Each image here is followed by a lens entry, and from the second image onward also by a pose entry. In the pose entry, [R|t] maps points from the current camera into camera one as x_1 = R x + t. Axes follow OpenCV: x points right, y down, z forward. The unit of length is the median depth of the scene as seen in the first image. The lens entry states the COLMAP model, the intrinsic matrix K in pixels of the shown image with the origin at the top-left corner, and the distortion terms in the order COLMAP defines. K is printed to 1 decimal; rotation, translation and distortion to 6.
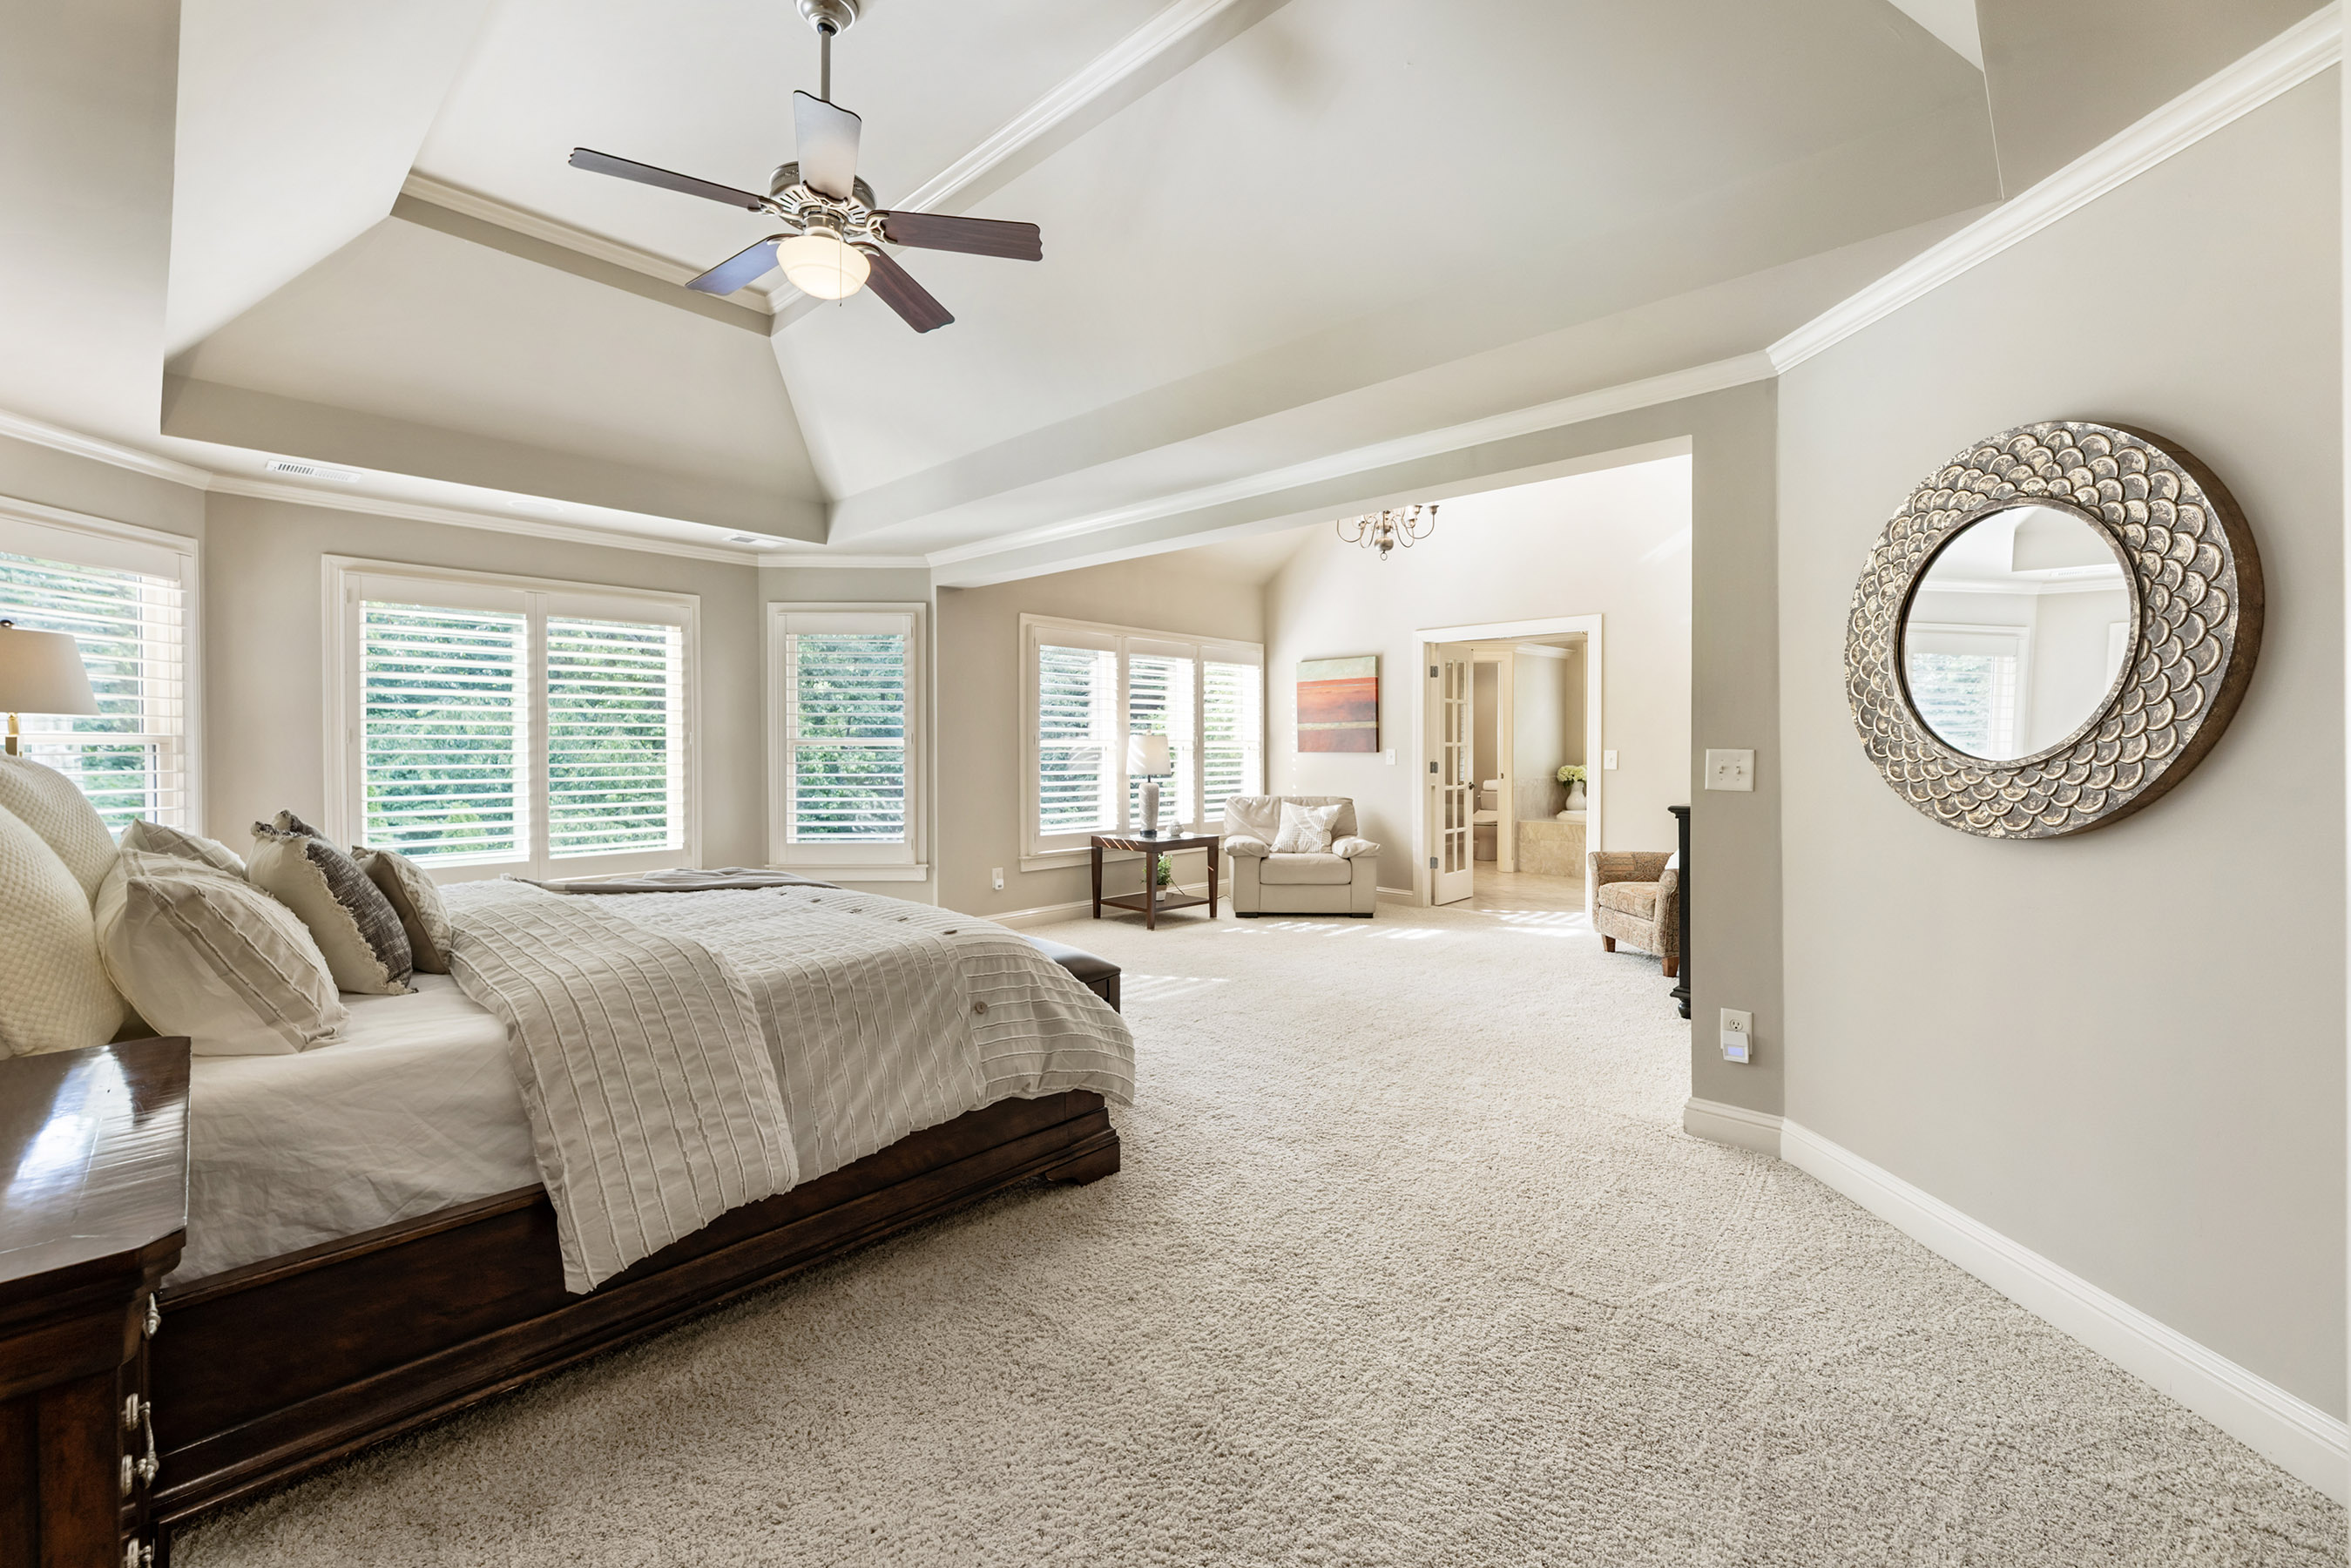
lens RADIAL K [[948.9, 0, 1150.0], [0, 948.9, 759.9], [0, 0, 1]] dist [-0.000667, -0.000012]
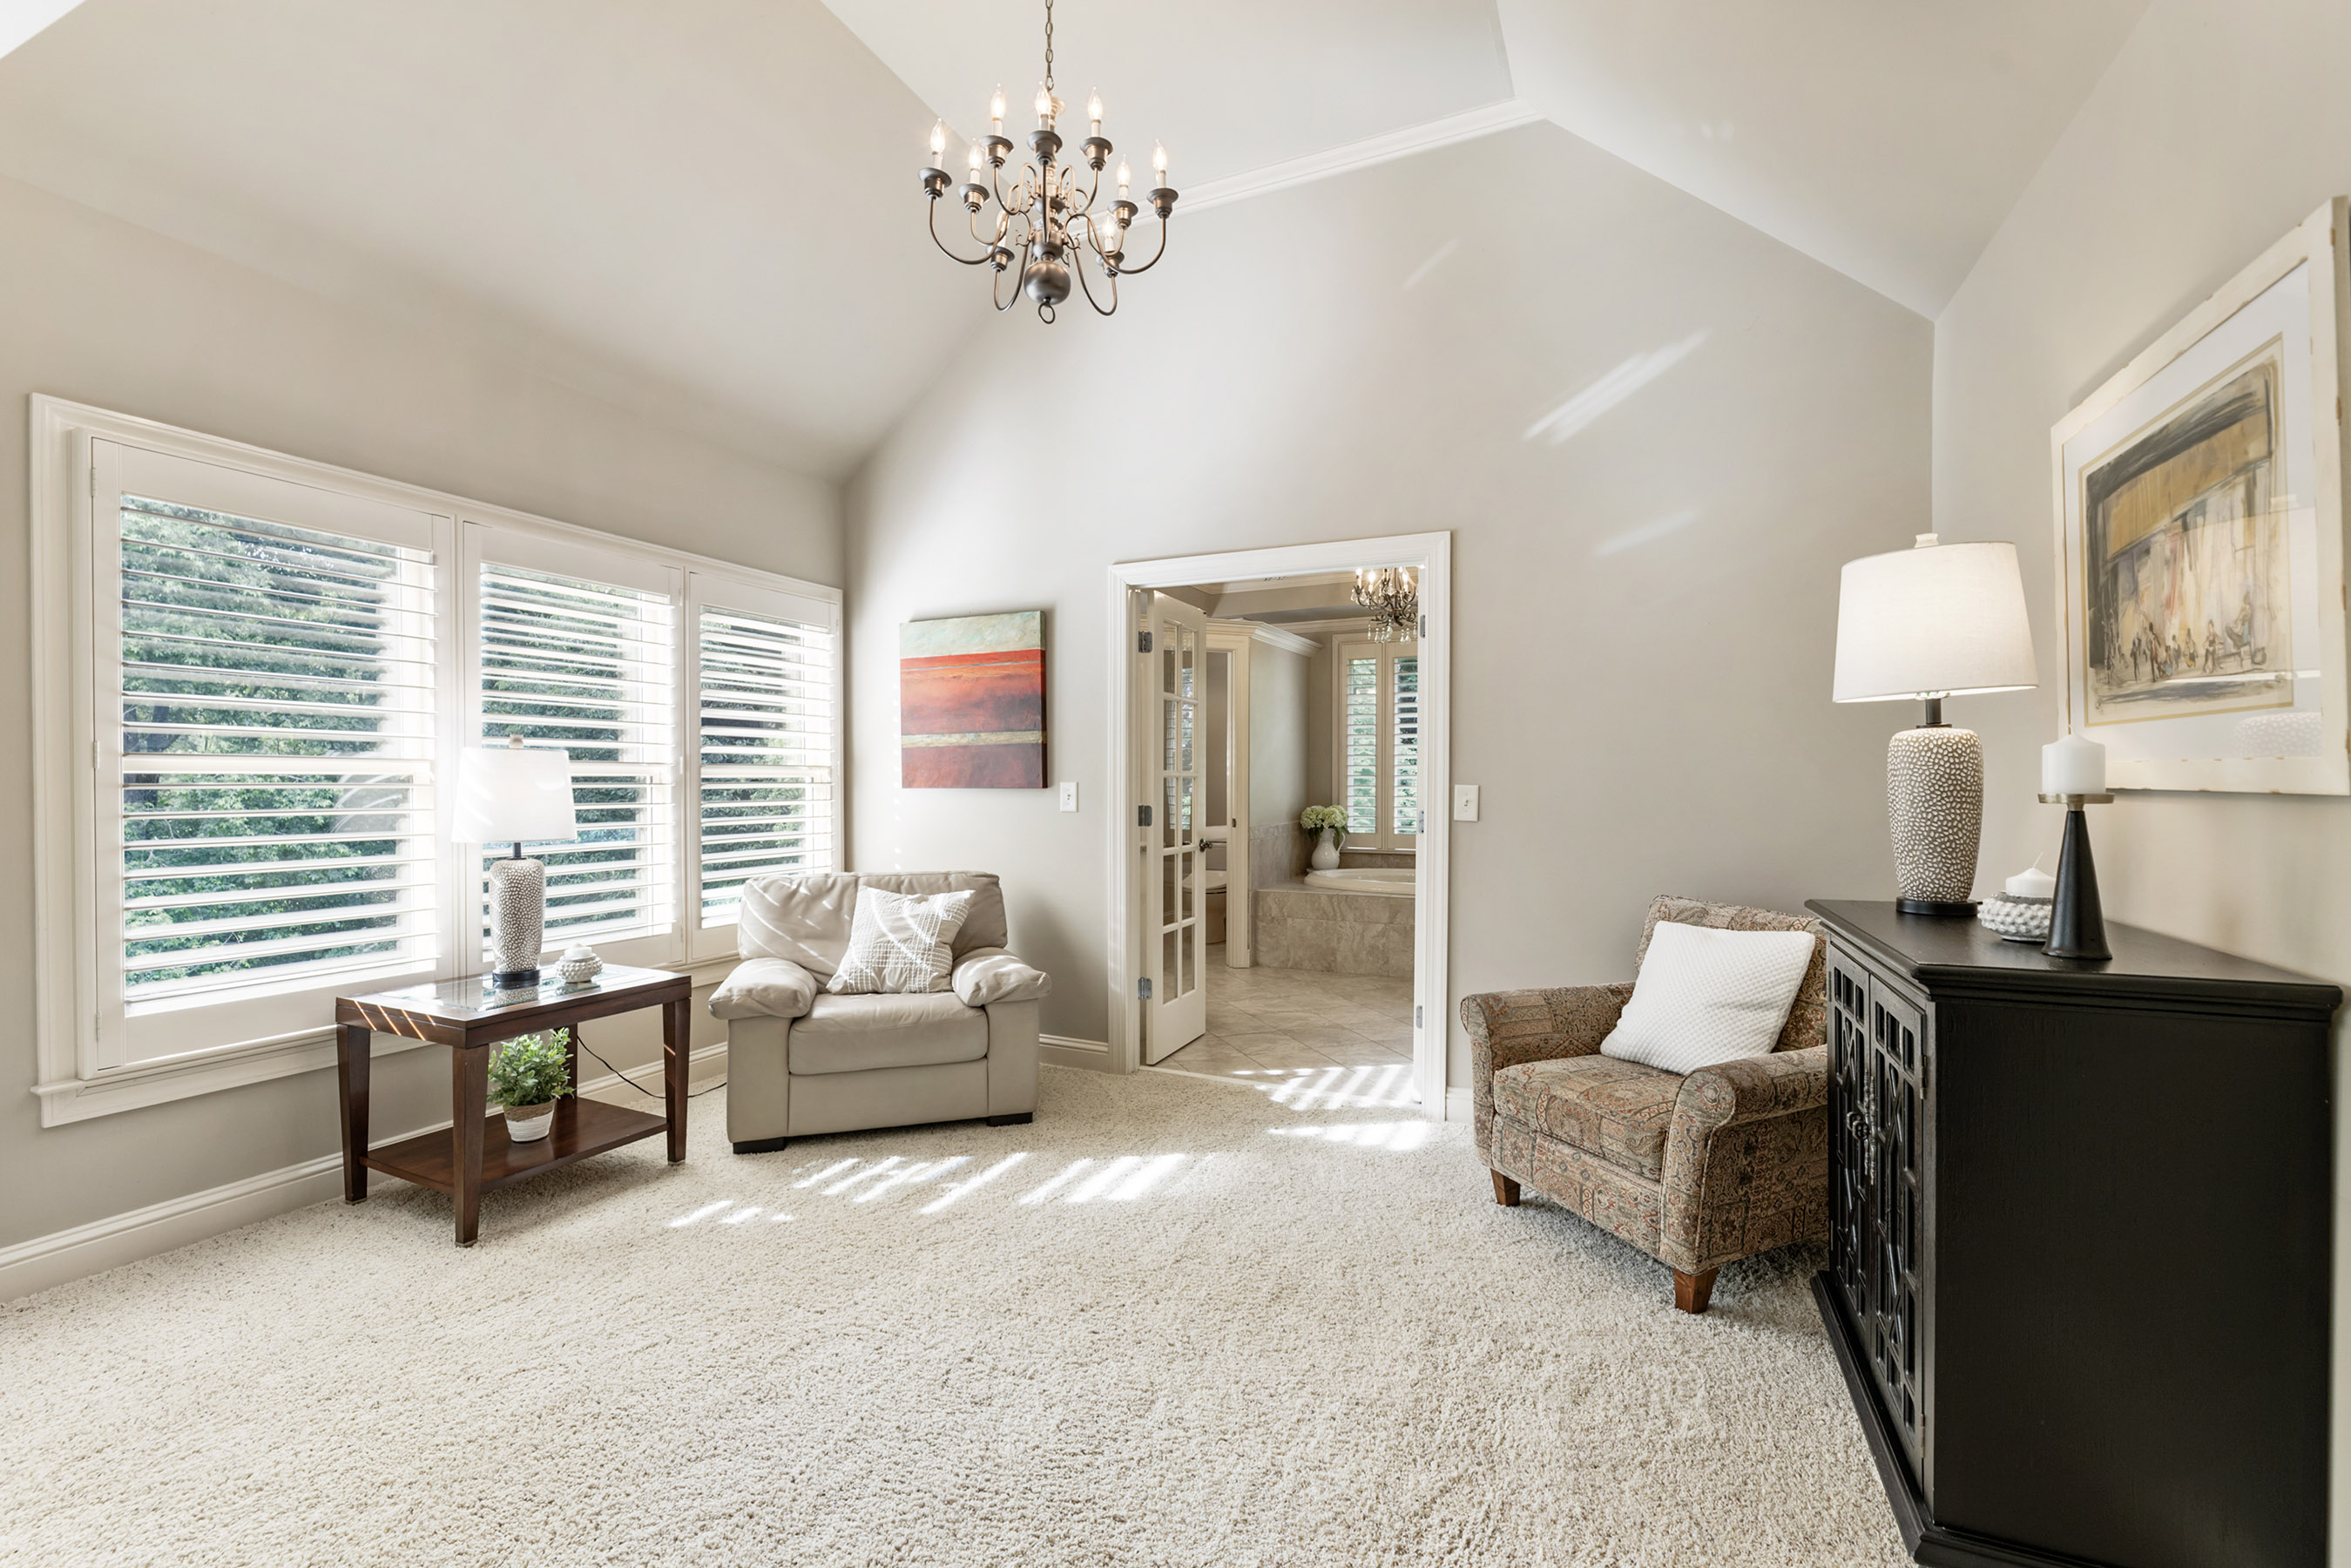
lens RADIAL K [[995.9, 0, 1175.5], [0, 995.9, 784.0], [0, 0, 1]] dist [-0.002356, -0.000238]
pose [[0.939446, 0.001328, 0.342696, 0.115937], [0.002091, 0.999952, -0.009609, -0.004718], [-0.342692, 0.009744, 0.939397, 0.442907]]
